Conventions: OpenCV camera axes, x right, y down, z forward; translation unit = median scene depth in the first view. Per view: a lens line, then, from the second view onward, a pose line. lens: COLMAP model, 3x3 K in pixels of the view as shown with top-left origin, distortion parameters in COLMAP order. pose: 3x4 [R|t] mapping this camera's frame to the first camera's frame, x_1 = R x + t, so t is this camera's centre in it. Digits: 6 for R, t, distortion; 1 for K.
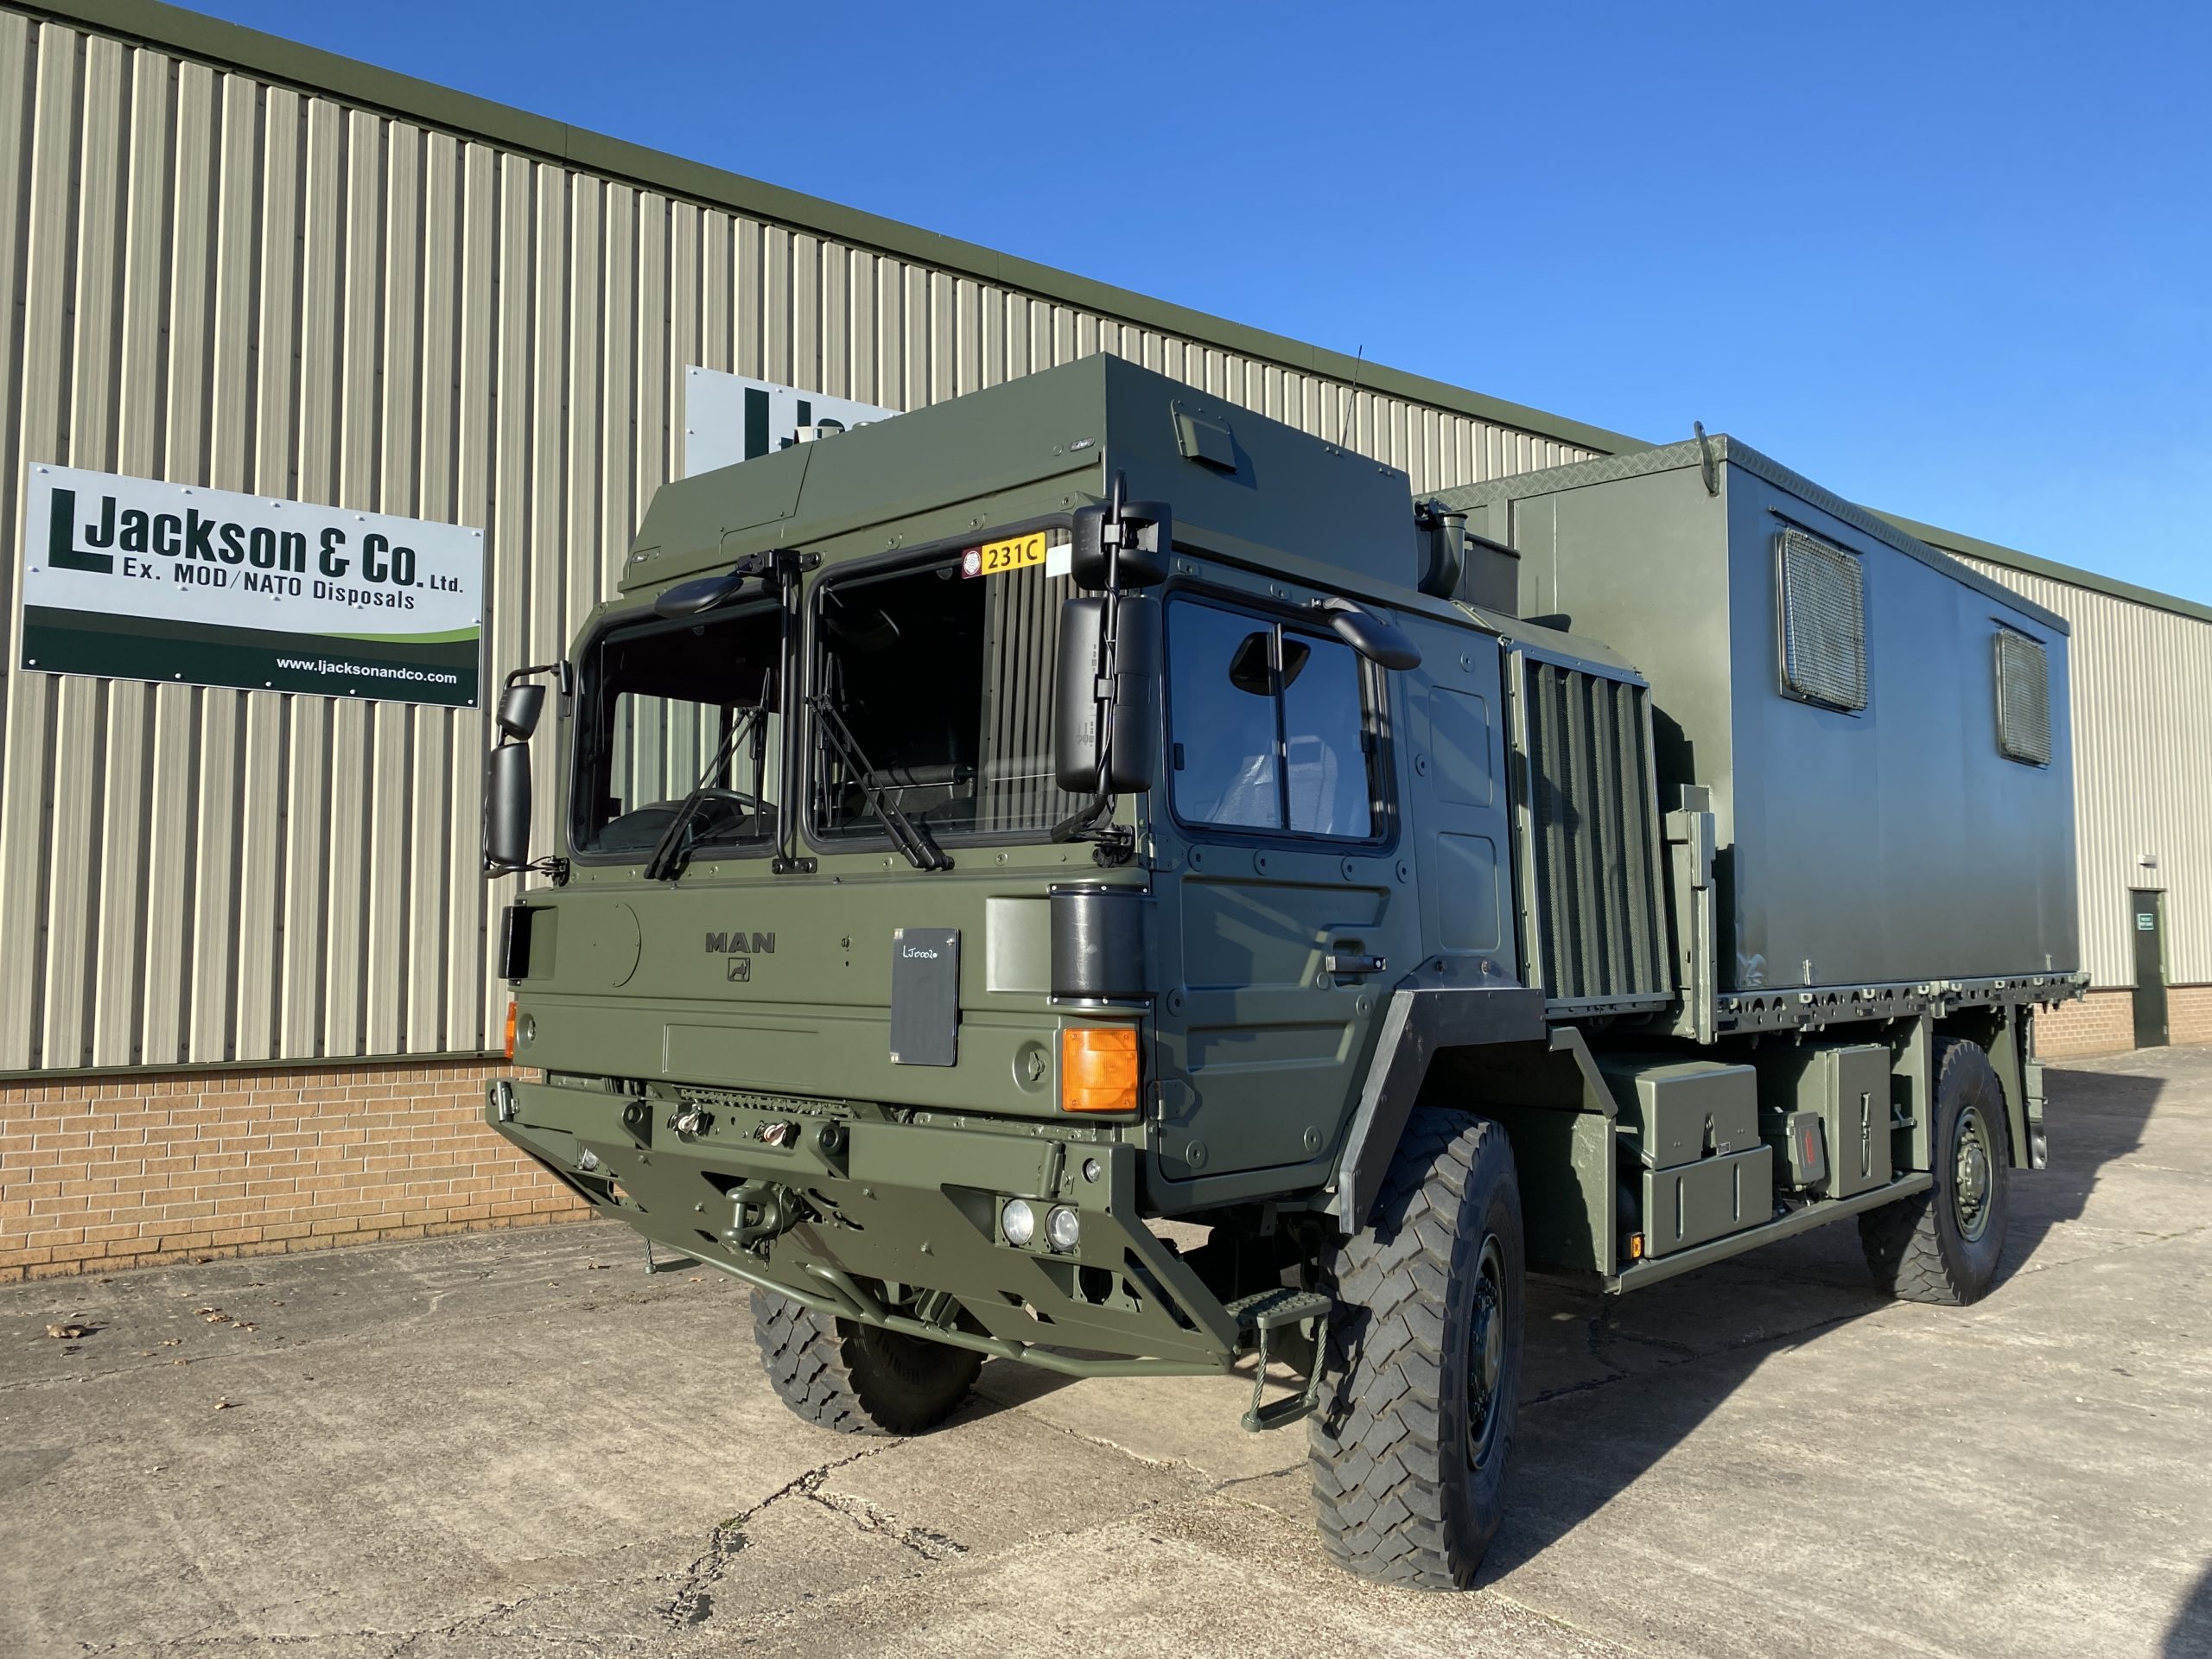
lens RADIAL K [[1682.6, 0, 1112.1], [0, 1682.6, 815.9], [0, 0, 1]] dist [0.031773, -0.020982]
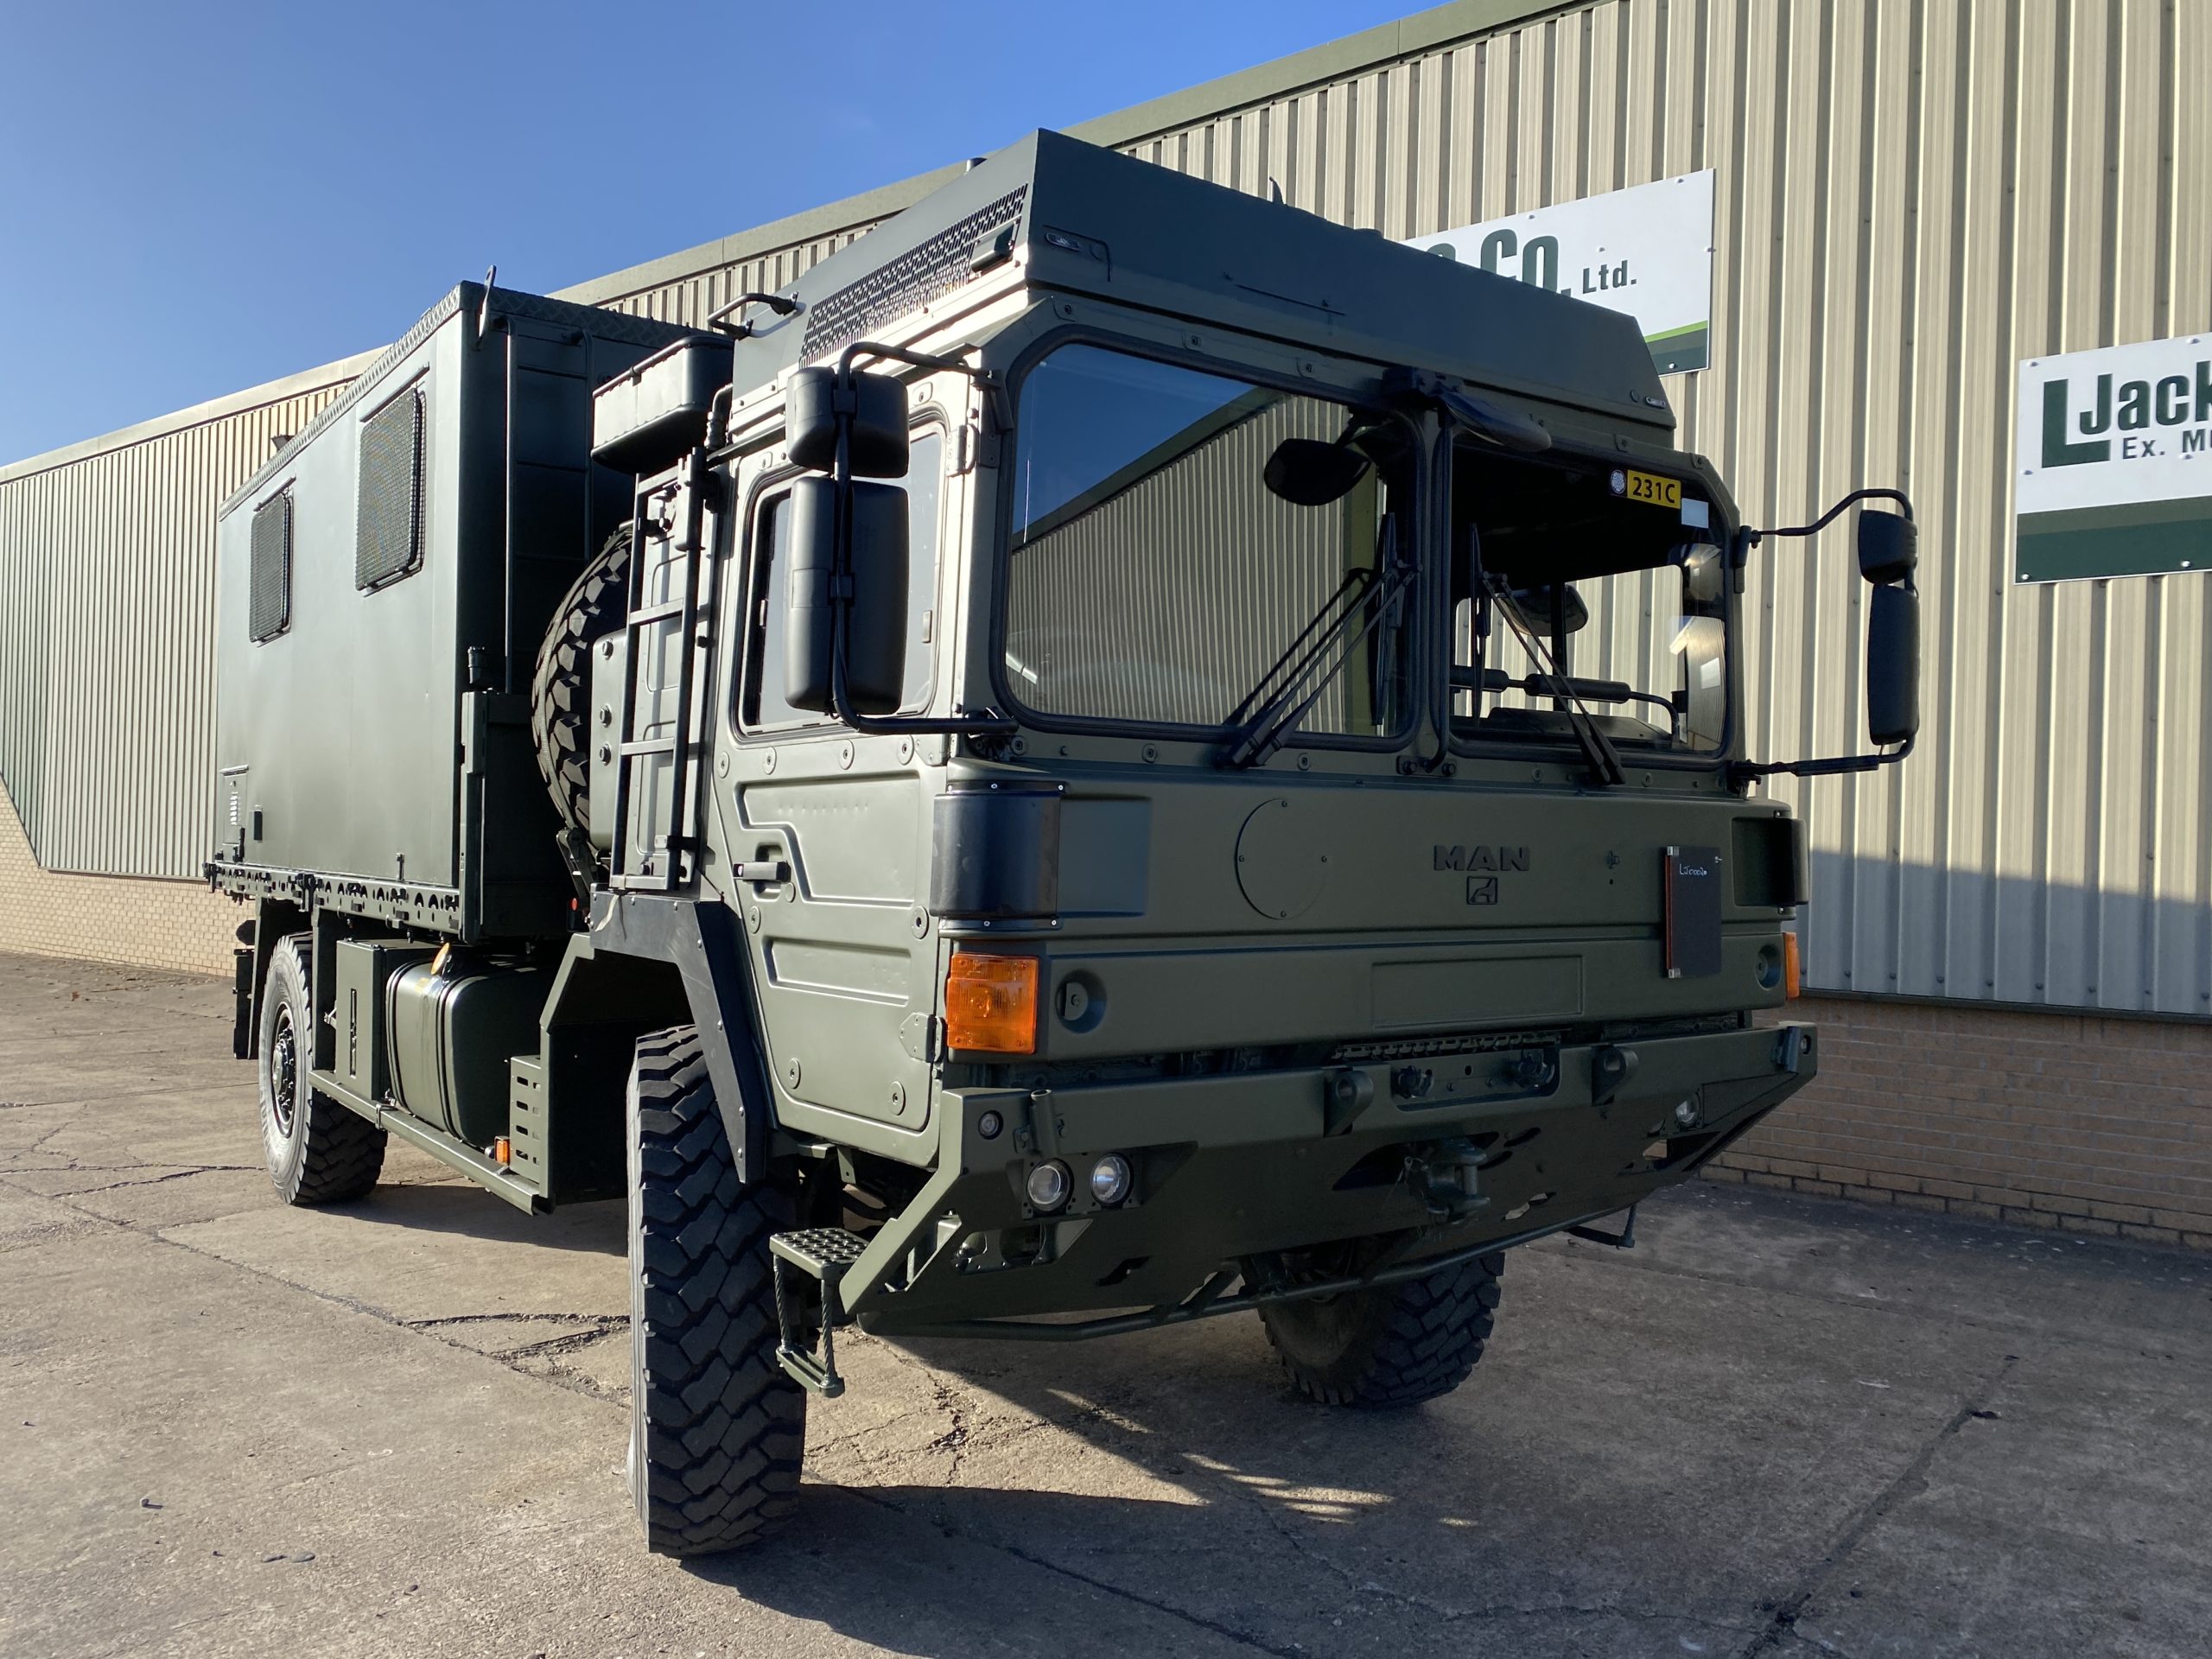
lens RADIAL K [[1682.6, 0, 1113.8], [0, 1682.6, 839.1], [0, 0, 1]] dist [0.031773, -0.020982]
pose [[0.236231, 0.009657, -0.971649, 0.991194], [0.055320, 0.998195, 0.023371, 0.059930], [0.970121, -0.059272, 0.235271, 0.919713]]
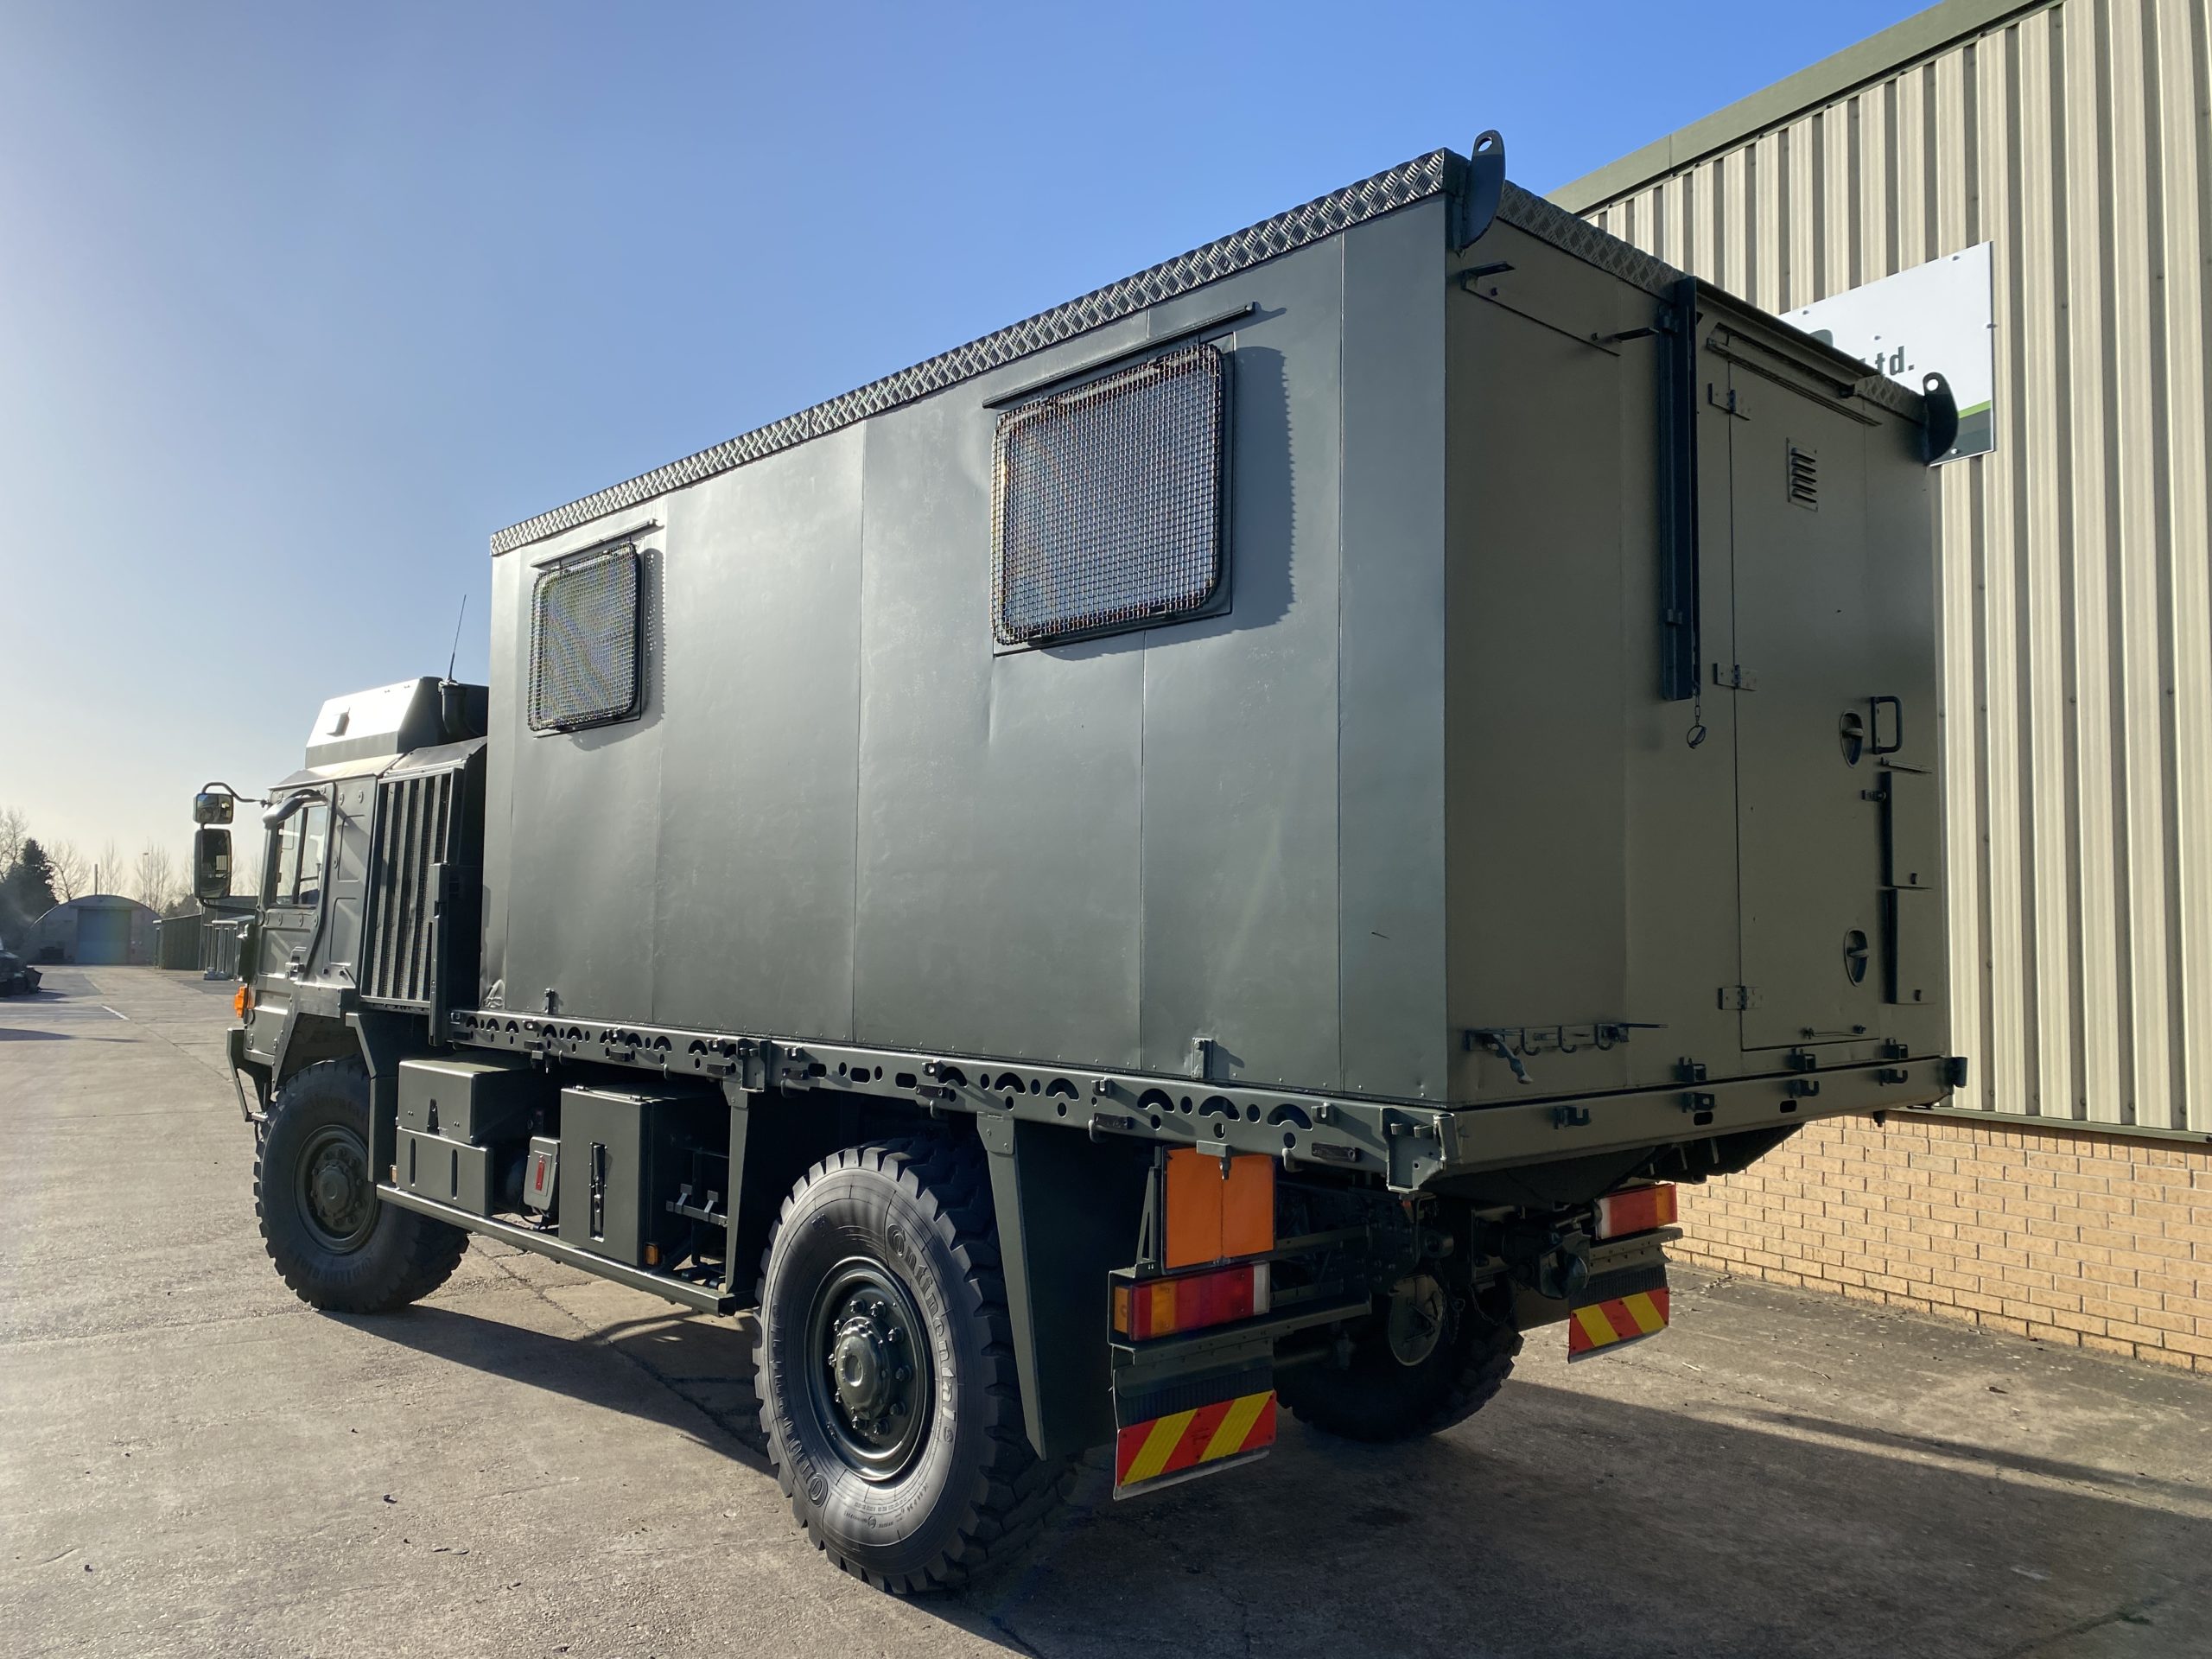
lens RADIAL K [[1682.6, 0, 1087.5], [0, 1682.6, 813.9], [0, 0, 1]] dist [0.031773, -0.020982]
pose [[-0.102941, -0.067732, -0.992379, 1.066529], [0.068067, 0.994861, -0.074962, 0.060325], [0.992356, -0.075265, -0.097802, 1.098412]]
